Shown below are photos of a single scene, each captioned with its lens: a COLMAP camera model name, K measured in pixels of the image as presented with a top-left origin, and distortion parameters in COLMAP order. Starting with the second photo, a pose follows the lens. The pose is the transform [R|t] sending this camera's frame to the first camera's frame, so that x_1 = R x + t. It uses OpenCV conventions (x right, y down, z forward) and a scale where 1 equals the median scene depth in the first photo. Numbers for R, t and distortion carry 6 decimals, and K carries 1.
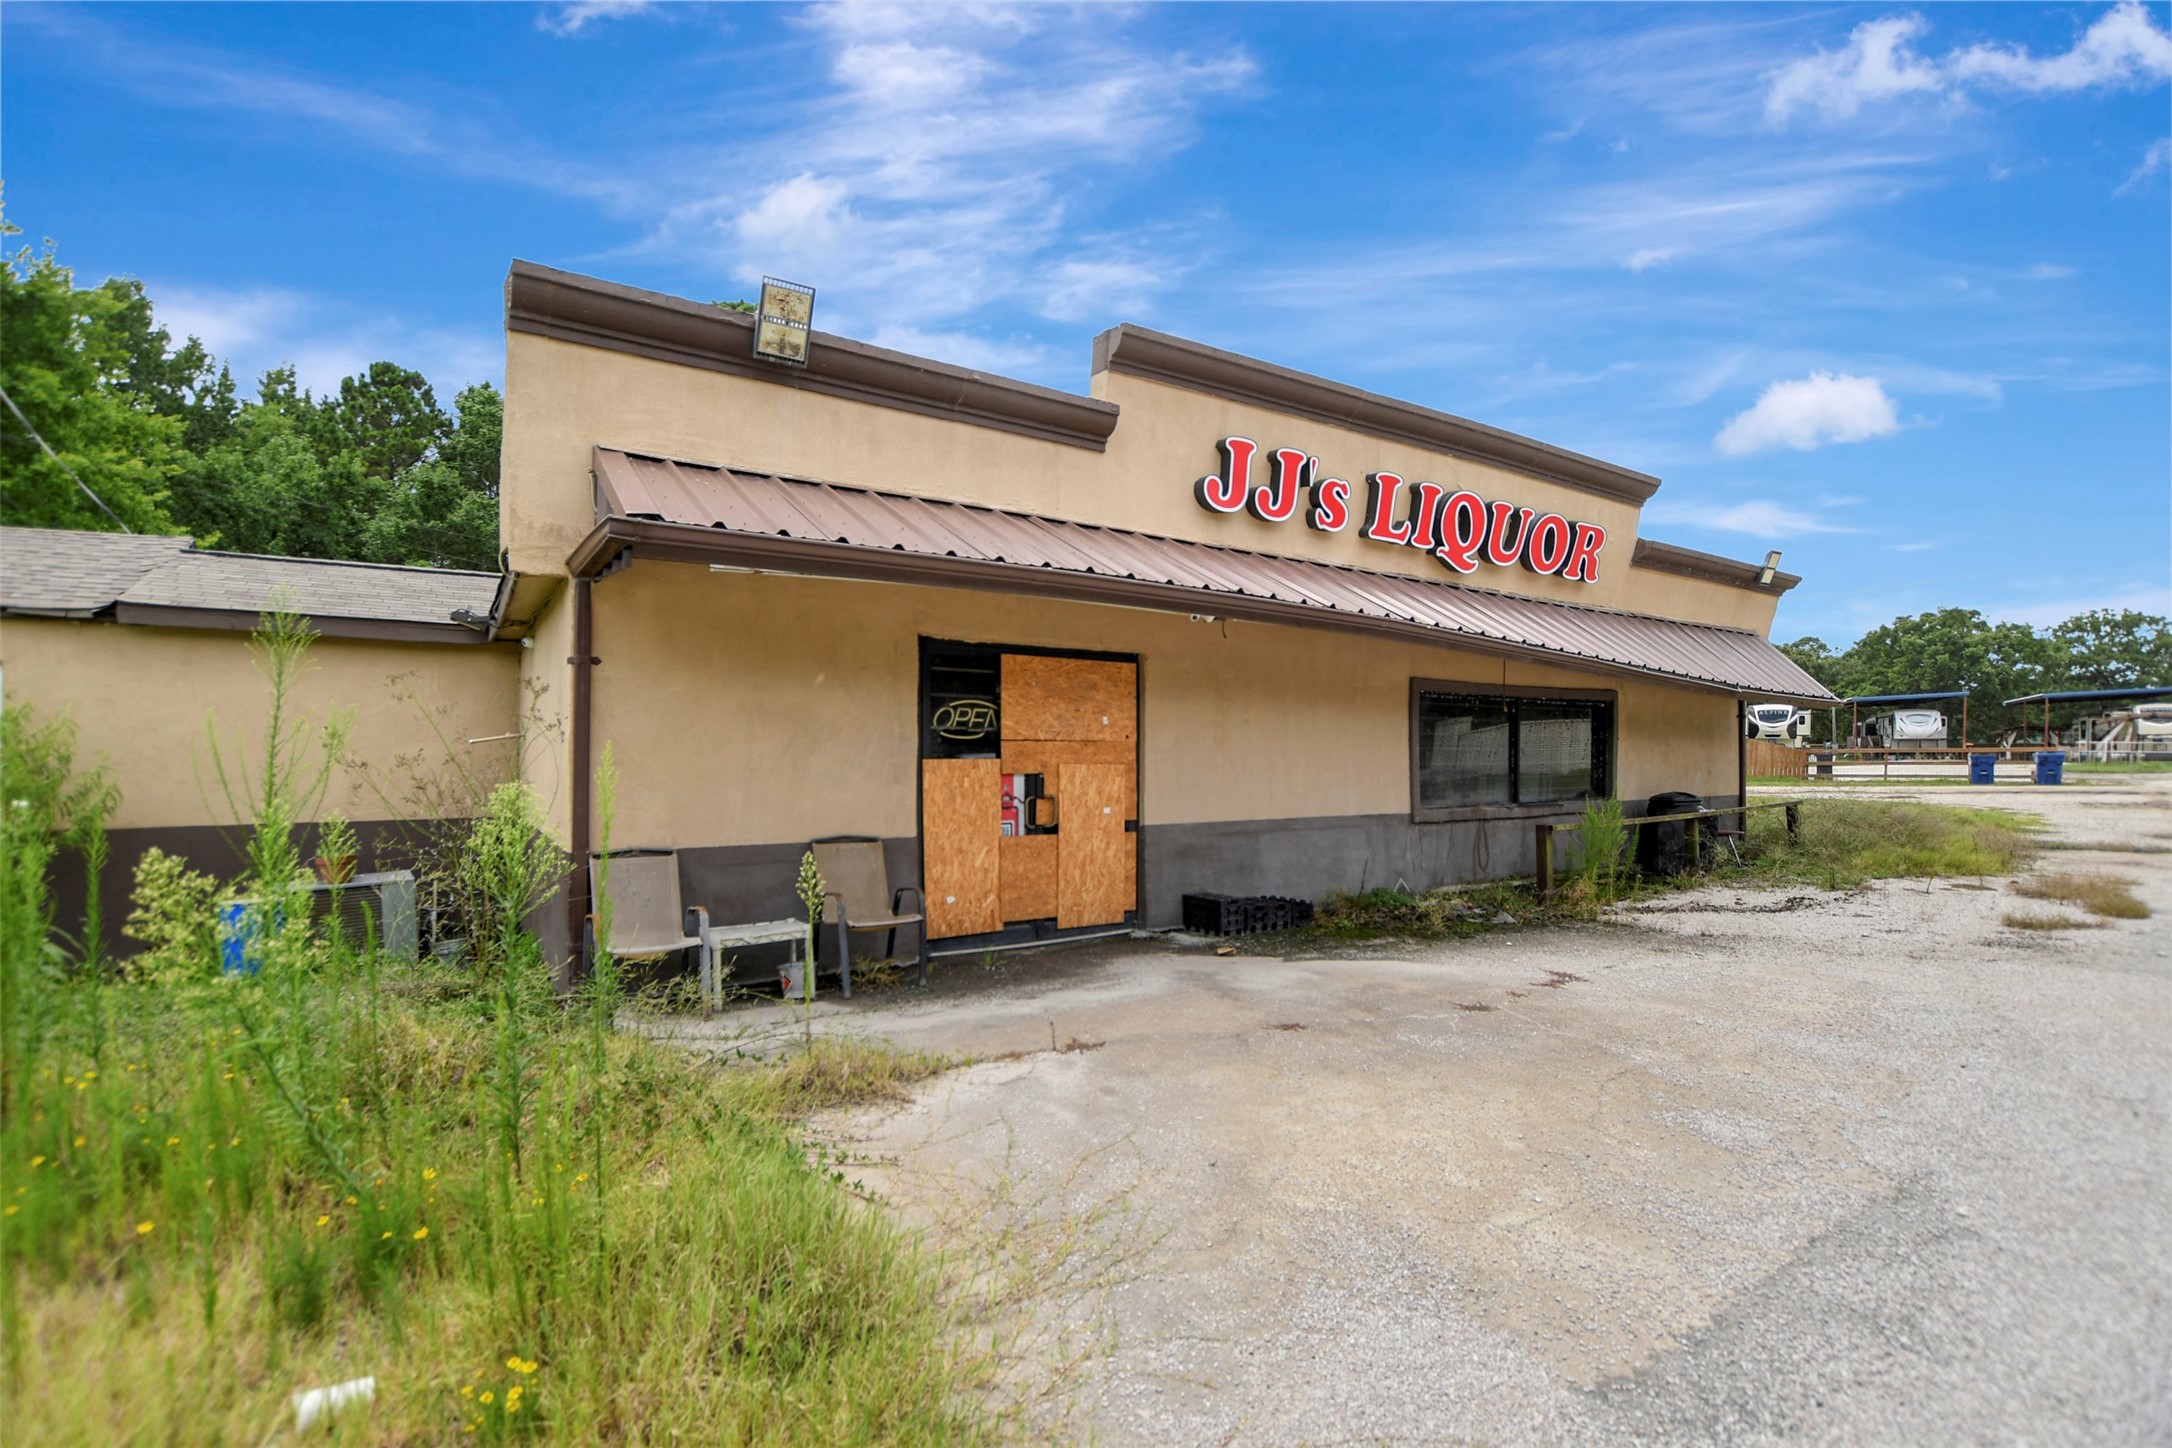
lens RADIAL K [[954.9, 0, 1069.8], [0, 954.9, 718.0], [0, 0, 1]] dist [-0.013008, 0.000102]
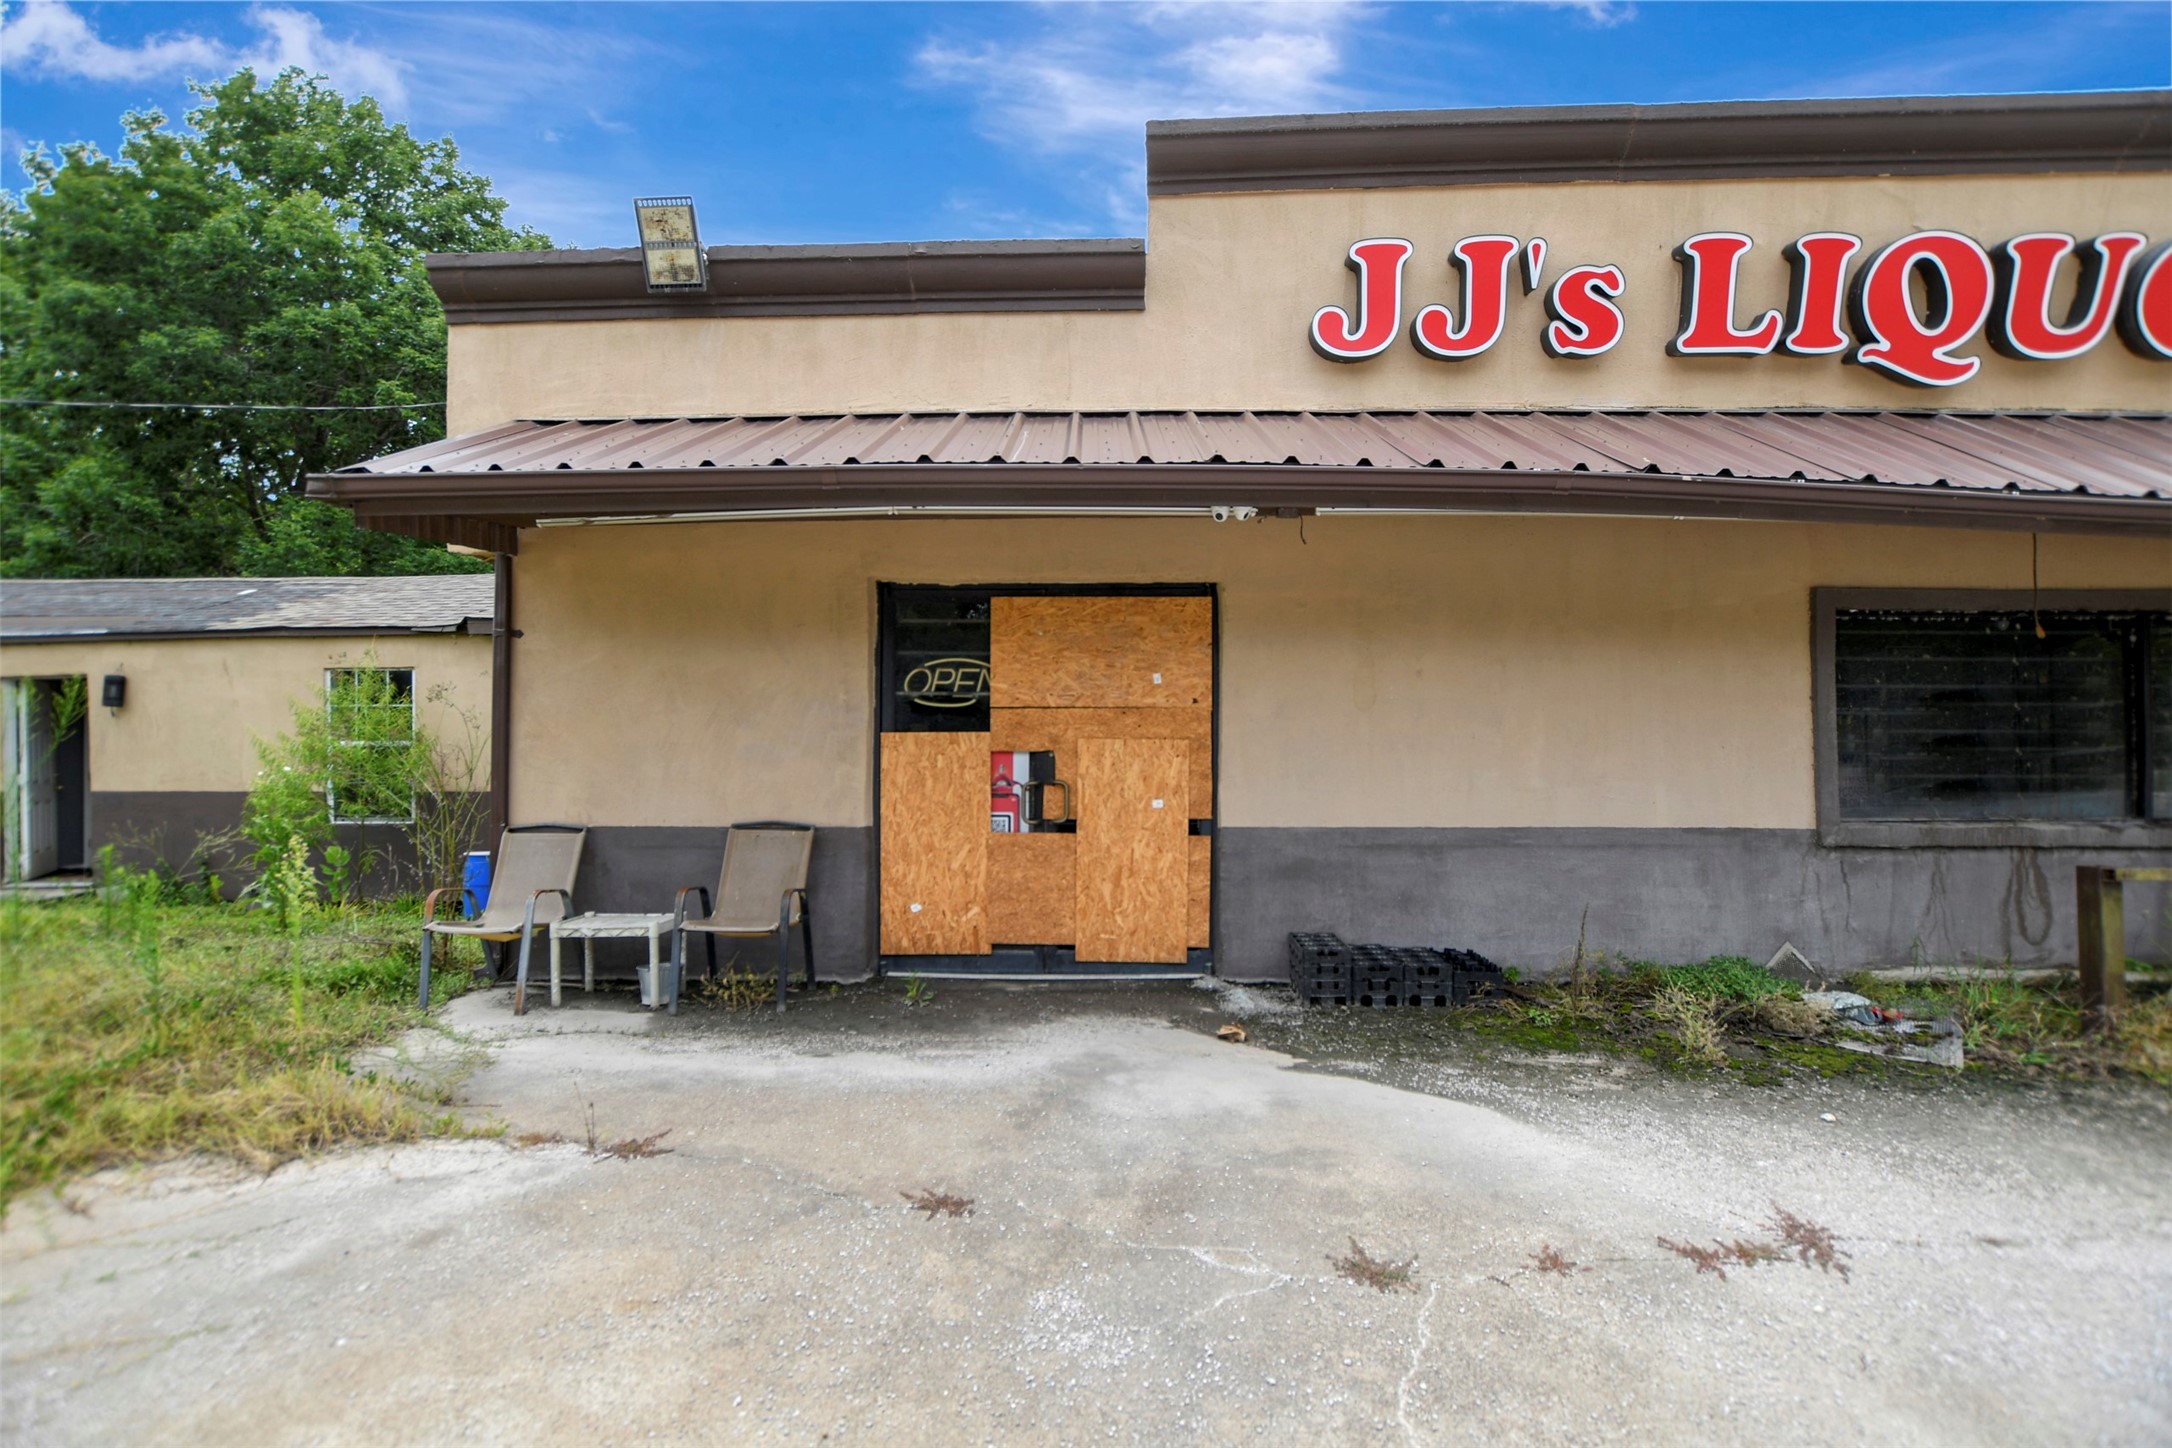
lens RADIAL K [[934.0, 0, 1086.1], [0, 934.0, 701.2], [0, 0, 1]] dist [-0.022608, 0.000149]
pose [[0.822503, -0.026802, -0.568130, 0.394474], [0.023377, 0.999638, -0.013315, 0.027617], [0.568281, -0.002330, 0.822831, 0.391657]]
